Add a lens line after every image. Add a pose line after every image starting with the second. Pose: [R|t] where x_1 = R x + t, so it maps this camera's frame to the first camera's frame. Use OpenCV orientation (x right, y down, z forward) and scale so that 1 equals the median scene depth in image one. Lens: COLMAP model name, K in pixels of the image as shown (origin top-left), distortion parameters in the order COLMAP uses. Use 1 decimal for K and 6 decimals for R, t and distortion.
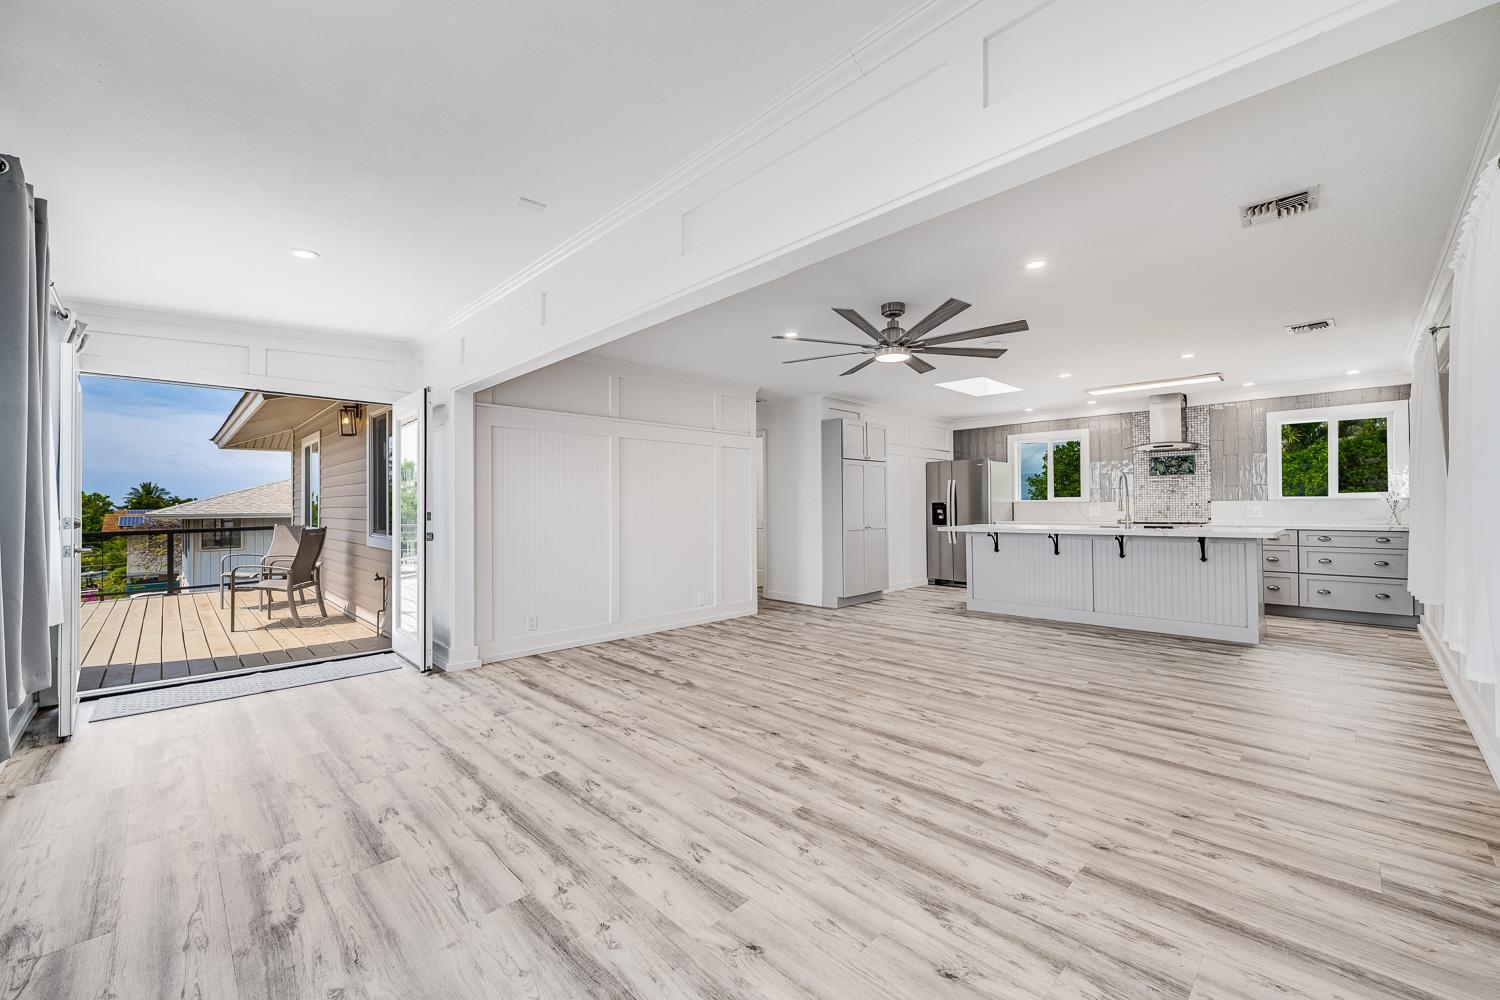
lens RADIAL K [[599.1, 0, 744.4], [0, 599.1, 507.9], [0, 0, 1]] dist [-0.000379, 0.000417]
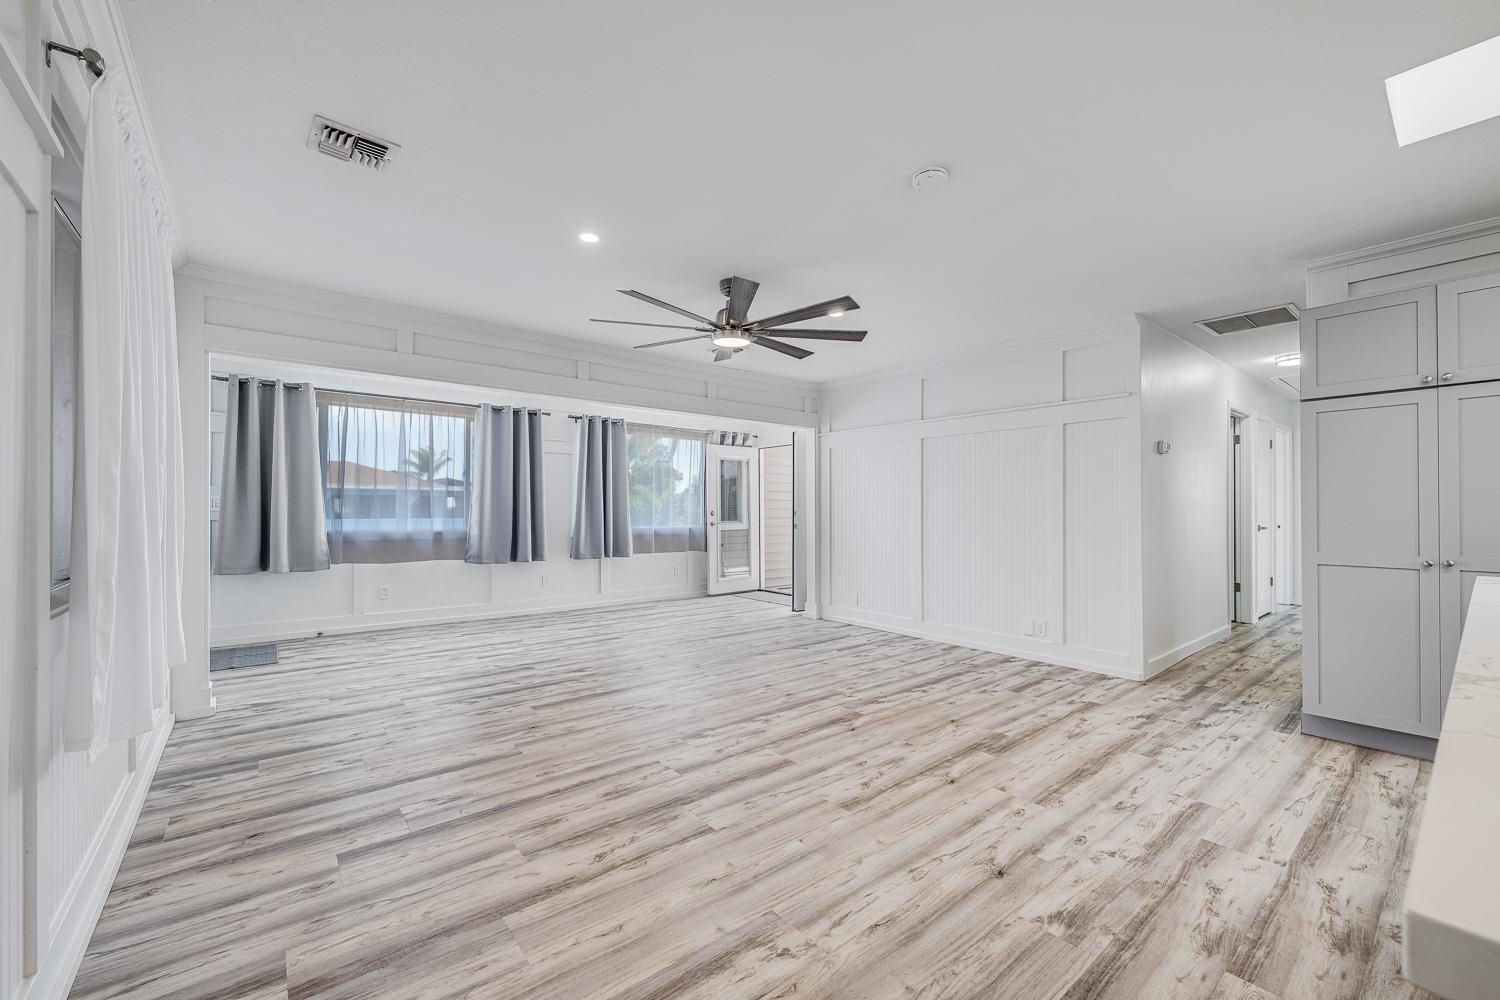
lens RADIAL K [[599.1, 0, 744.4], [0, 599.1, 507.9], [0, 0, 1]] dist [-0.000379, 0.000417]
pose [[-0.093434, 0.004926, -0.995613, 1.425818], [-0.003303, 0.999981, 0.005257, -0.010238], [0.995620, 0.003780, -0.093416, 1.372245]]
